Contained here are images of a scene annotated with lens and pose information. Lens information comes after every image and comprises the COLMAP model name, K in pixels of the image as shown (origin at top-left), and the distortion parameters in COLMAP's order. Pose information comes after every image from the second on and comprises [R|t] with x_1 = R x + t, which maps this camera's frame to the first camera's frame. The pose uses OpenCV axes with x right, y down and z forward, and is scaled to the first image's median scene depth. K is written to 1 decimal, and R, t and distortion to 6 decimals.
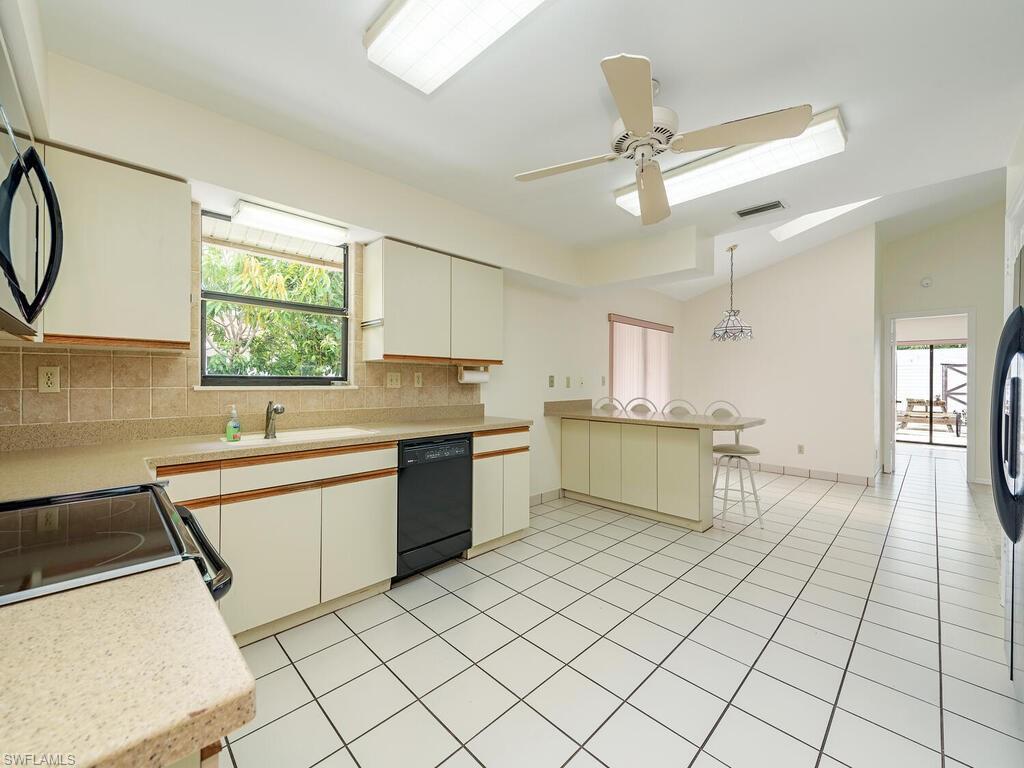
lens RADIAL K [[407.3, 0, 511.3], [0, 407.3, 380.7], [0, 0, 1]] dist [0.010363, -0.000092]
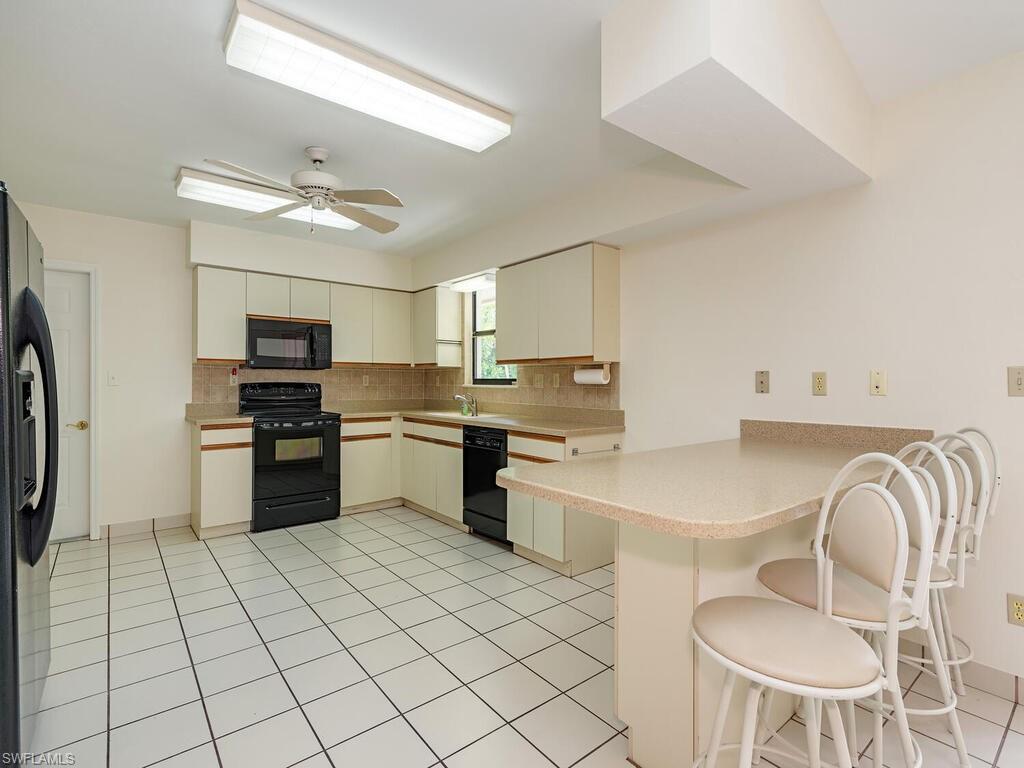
lens RADIAL K [[500.0, 0, 511.1], [0, 500.0, 382.2], [0, 0, 1]] dist [0.013031, -0.000841]
pose [[-0.095740, -0.005380, -0.995392, 1.090125], [-0.004496, 0.999978, -0.004973, 0.009210], [0.995396, 0.003999, -0.095762, 1.044526]]
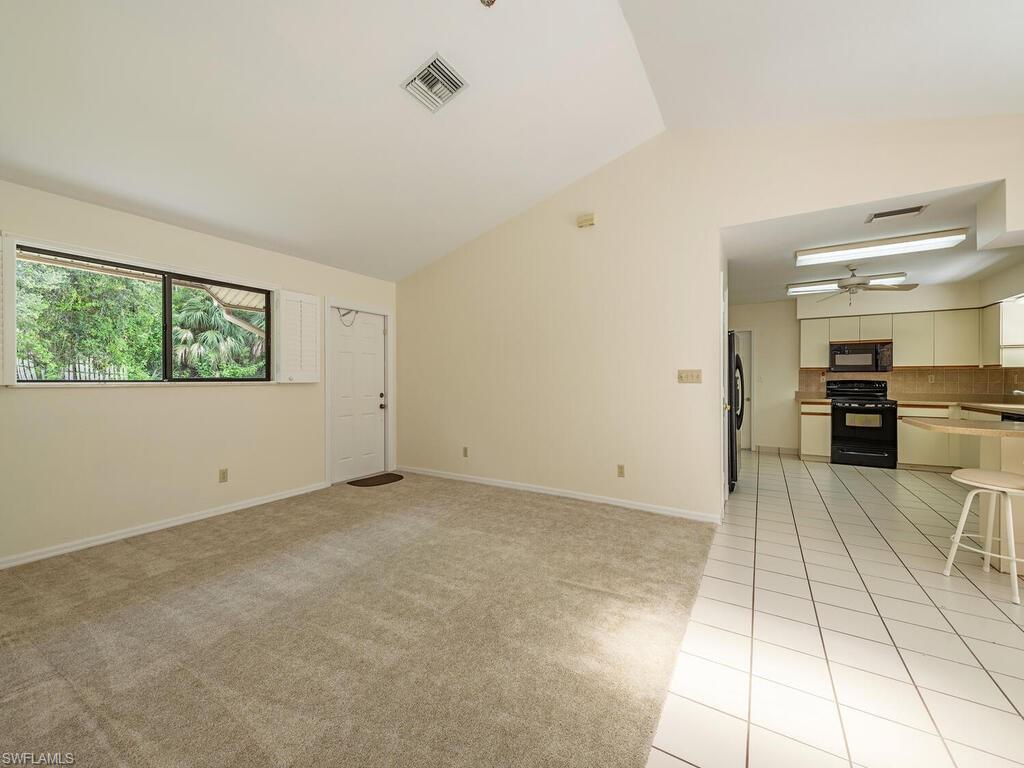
lens RADIAL K [[407.3, 0, 512.1], [0, 407.3, 380.9], [0, 0, 1]] dist [0.010363, -0.000092]
pose [[-0.968139, -0.007734, -0.250295, 1.427563], [-0.008696, 0.999958, 0.002737, 0.013511], [0.250263, 0.004827, -0.968166, 1.380495]]
